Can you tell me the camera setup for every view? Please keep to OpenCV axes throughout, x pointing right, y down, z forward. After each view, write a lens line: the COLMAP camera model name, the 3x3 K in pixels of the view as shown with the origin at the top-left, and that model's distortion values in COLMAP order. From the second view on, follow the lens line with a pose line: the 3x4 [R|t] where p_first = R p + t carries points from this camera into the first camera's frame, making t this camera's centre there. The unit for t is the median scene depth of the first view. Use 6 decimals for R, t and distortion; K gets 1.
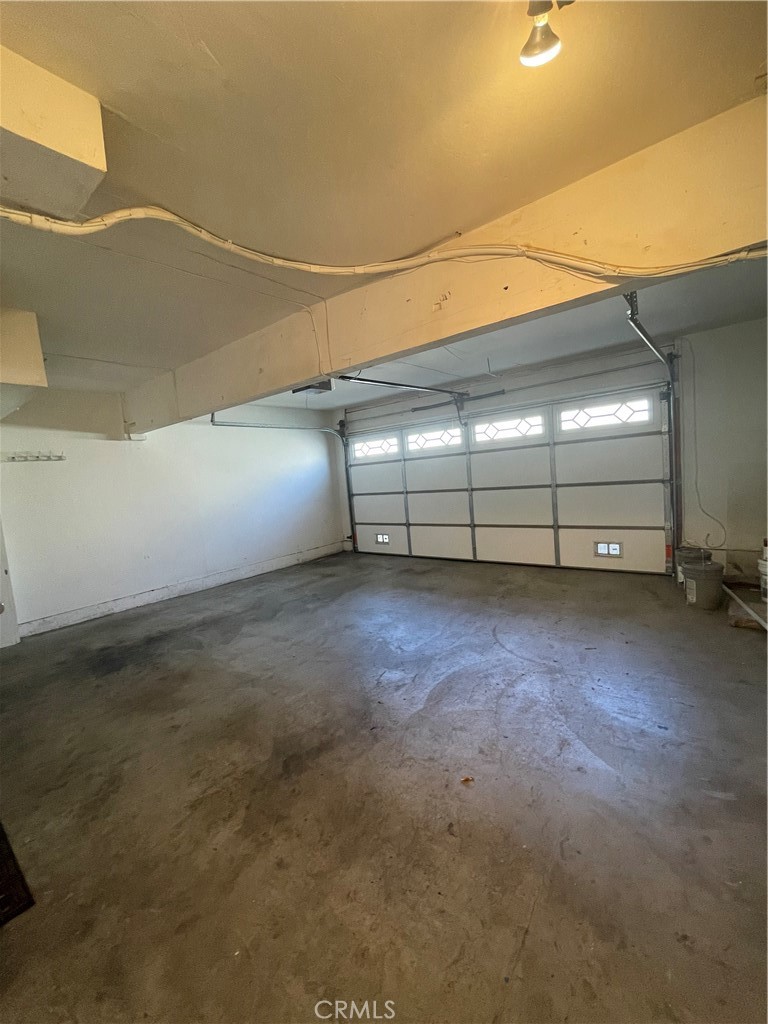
lens RADIAL K [[419.3, 0, 386.1], [0, 419.3, 508.1], [0, 0, 1]] dist [-0.004081, 0.003834]
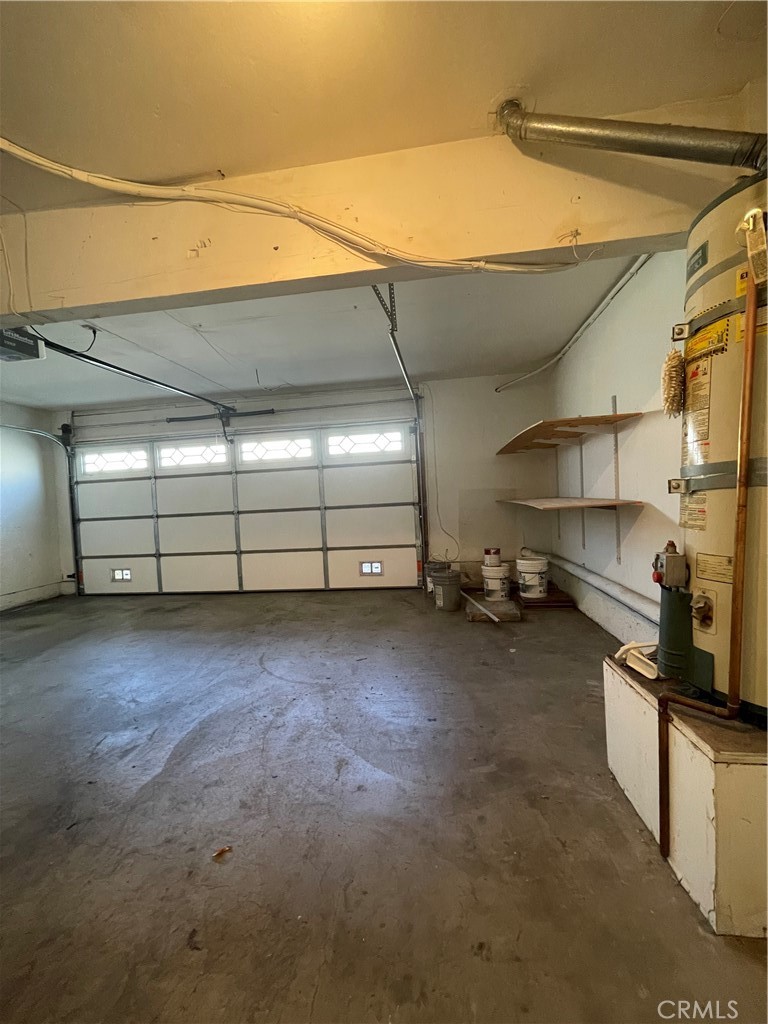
lens RADIAL K [[419.3, 0, 386.1], [0, 419.3, 508.1], [0, 0, 1]] dist [-0.004081, 0.003834]
pose [[0.859313, 0.028903, 0.510633, 0.027342], [0.022775, 0.995249, -0.094658, 0.071152], [-0.510943, 0.092971, 0.854572, 0.097265]]
